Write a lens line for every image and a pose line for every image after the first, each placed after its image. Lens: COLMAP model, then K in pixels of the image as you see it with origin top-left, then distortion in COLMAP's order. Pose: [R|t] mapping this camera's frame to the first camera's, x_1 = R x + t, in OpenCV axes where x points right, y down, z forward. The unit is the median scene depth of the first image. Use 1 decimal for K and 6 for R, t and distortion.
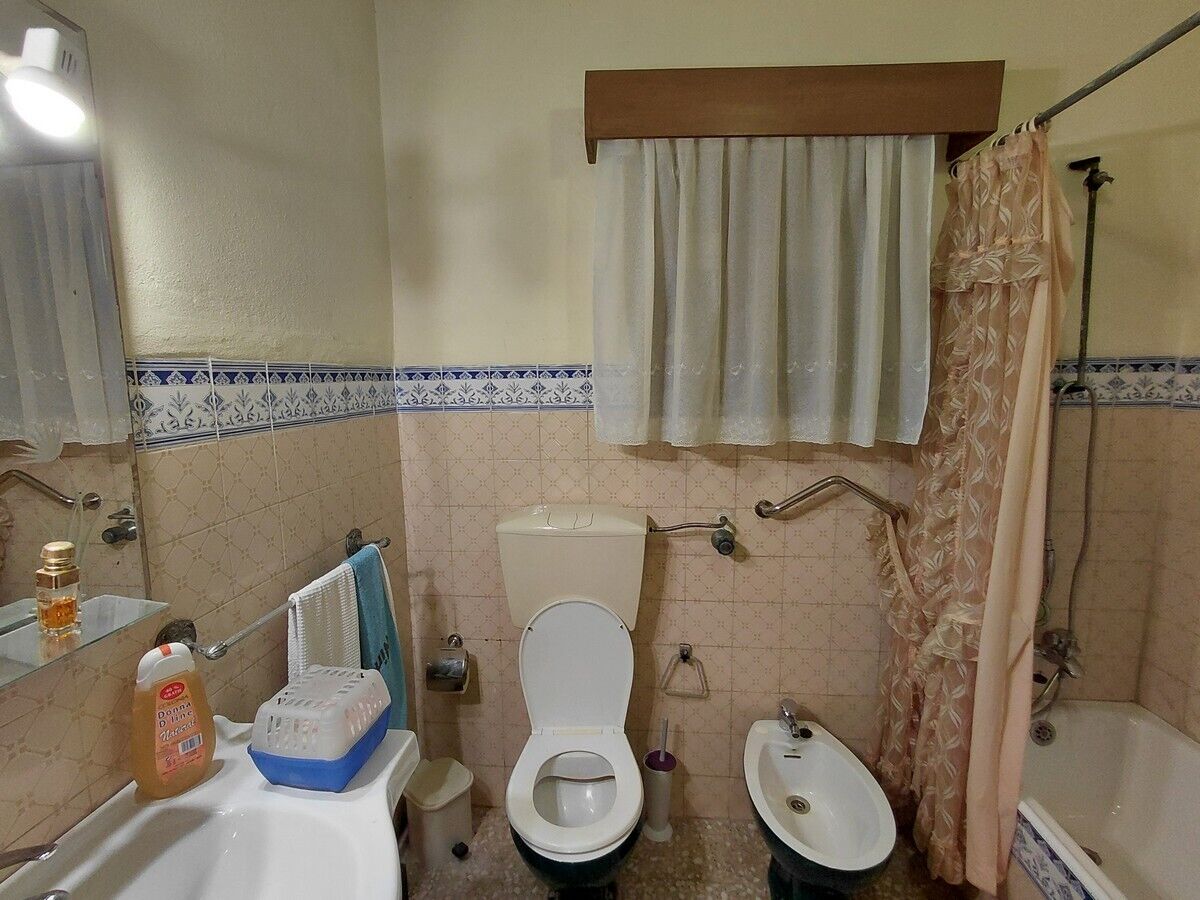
lens RADIAL K [[560.8, 0, 595.2], [0, 560.8, 447.1], [0, 0, 1]] dist [-0.004061, -0.000720]
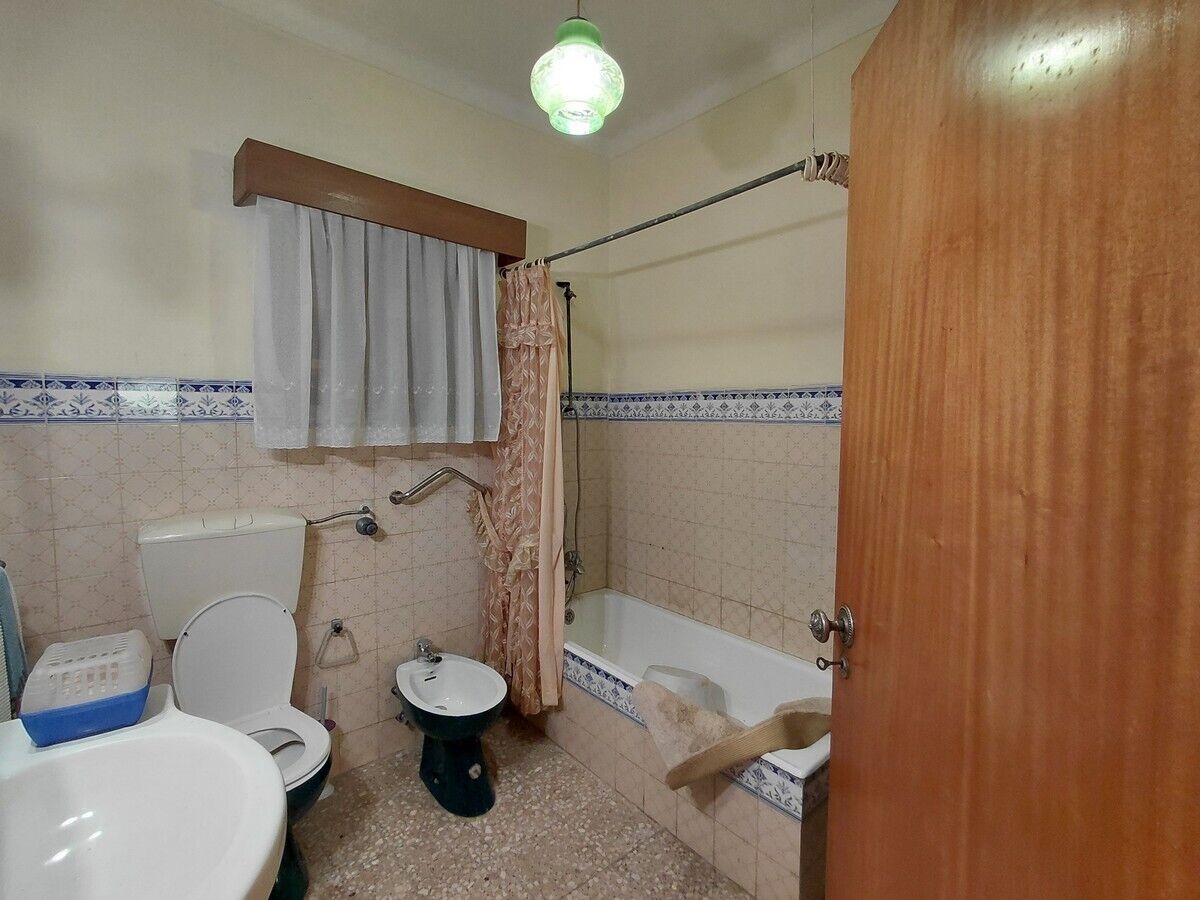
lens RADIAL K [[560.8, 0, 595.2], [0, 560.8, 447.1], [0, 0, 1]] dist [-0.004061, -0.000720]
pose [[0.711714, -0.026242, 0.701979, -0.323677], [0.076271, 0.996281, -0.040085, 0.091947], [-0.698316, 0.082070, 0.711069, -0.304130]]
